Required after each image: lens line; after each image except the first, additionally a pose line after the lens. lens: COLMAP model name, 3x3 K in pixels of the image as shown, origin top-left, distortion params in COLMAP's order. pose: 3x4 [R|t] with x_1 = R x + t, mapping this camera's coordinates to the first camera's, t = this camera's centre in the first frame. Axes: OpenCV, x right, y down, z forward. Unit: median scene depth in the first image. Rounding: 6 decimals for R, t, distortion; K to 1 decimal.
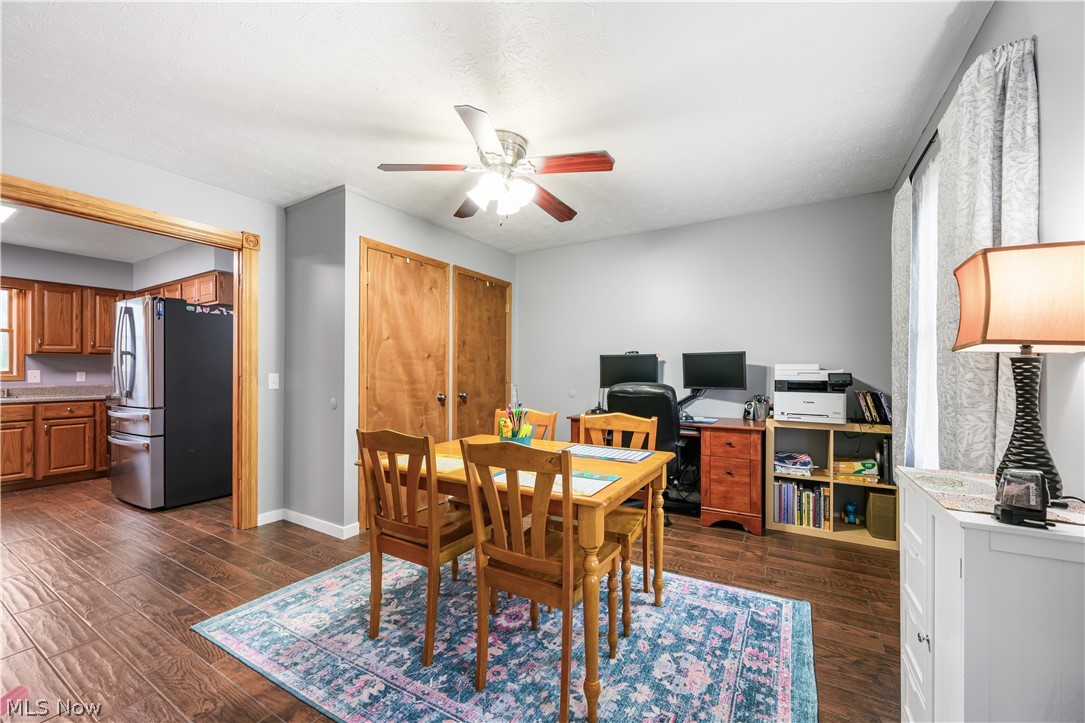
lens RADIAL K [[420.5, 0, 542.8], [0, 420.5, 372.2], [0, 0, 1]] dist [0.001728, 0.000466]
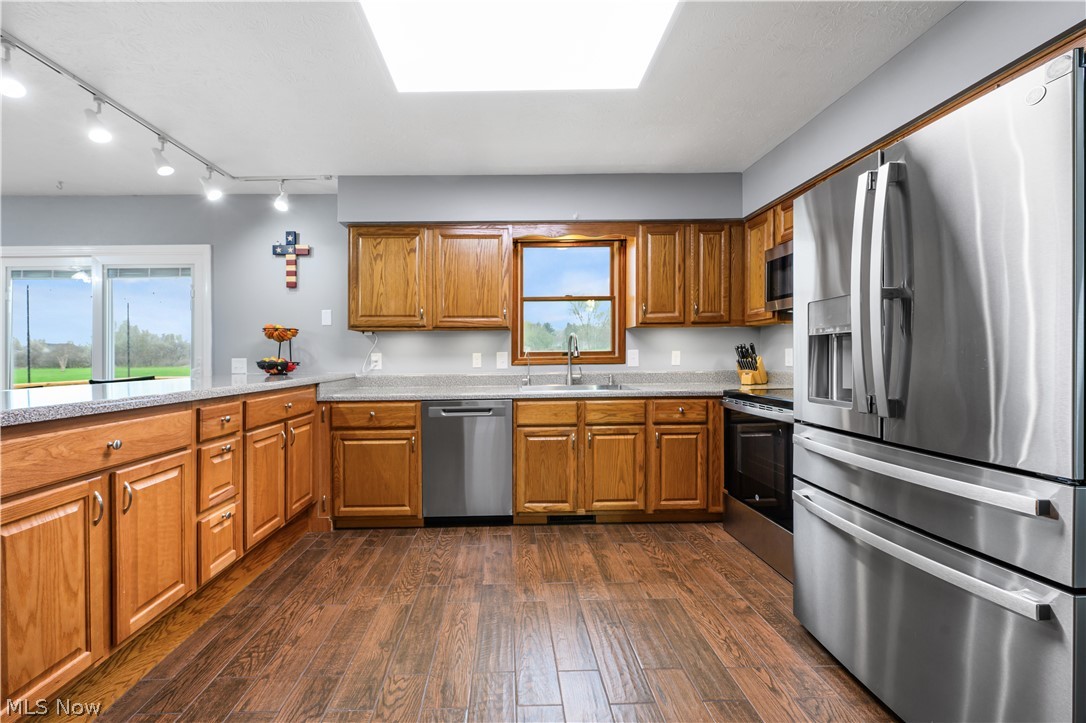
lens RADIAL K [[442.8, 0, 513.4], [0, 442.8, 357.3], [0, 0, 1]] dist [0.000150, -0.000118]
pose [[0.515335, -0.000967, -0.856988, -0.669246], [0.004356, 0.999989, 0.001492, 0.006785], [0.856978, -0.004502, 0.515334, 0.433596]]
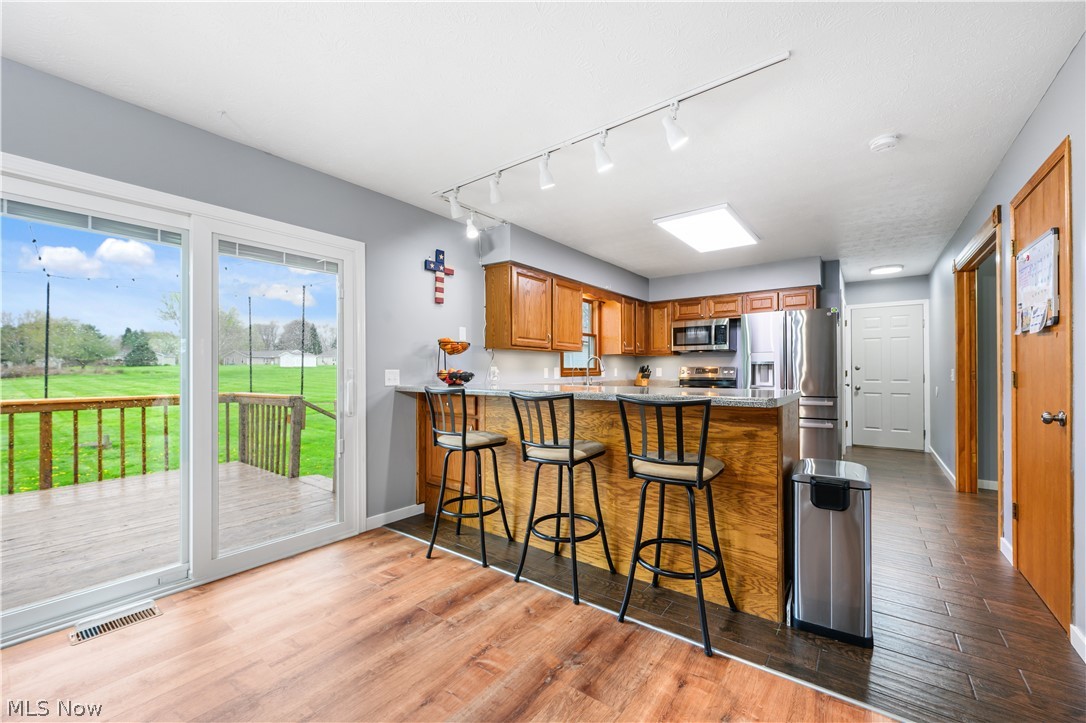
lens RADIAL K [[432.8, 0, 549.0], [0, 432.8, 370.4], [0, 0, 1]] dist [0.000550, -0.000074]
pose [[0.994210, -0.001198, -0.107451, -1.265244], [0.000352, 0.999969, -0.007889, 0.015103], [0.107457, 0.007806, 0.994179, -0.296089]]
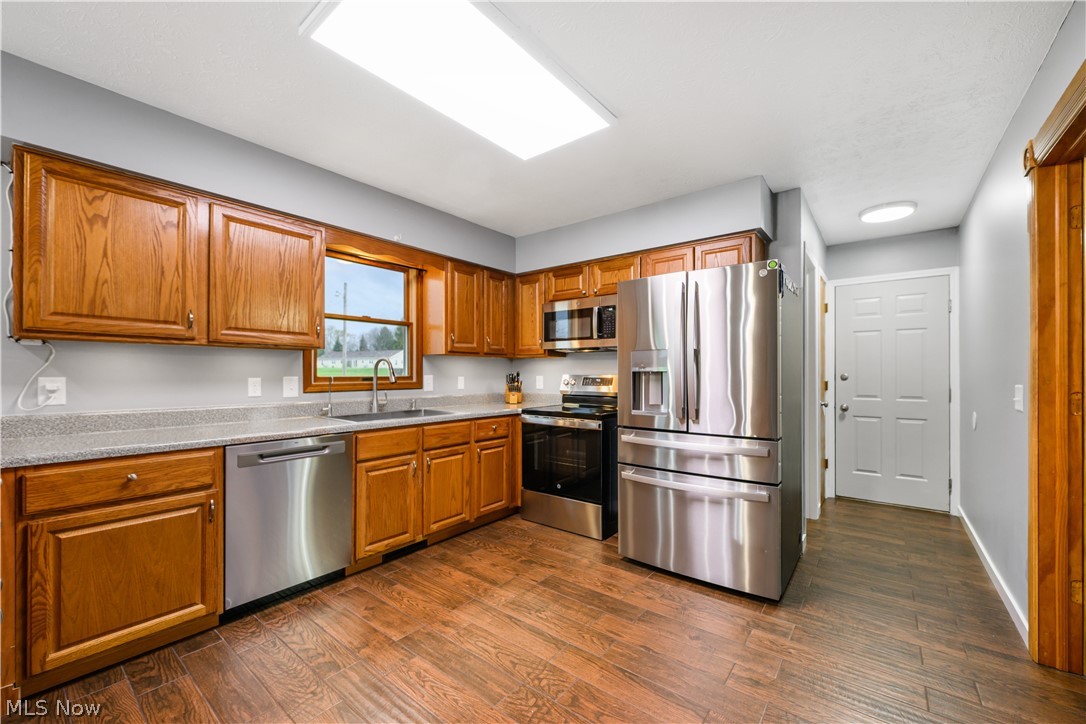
lens RADIAL K [[426.3, 0, 553.9], [0, 426.3, 374.7], [0, 0, 1]] dist [-0.001929, -0.000185]
pose [[0.991580, 0.002825, -0.129465, -0.900640], [-0.003461, 0.999983, -0.004686, -0.002732], [0.129450, 0.005094, 0.991573, 0.256560]]
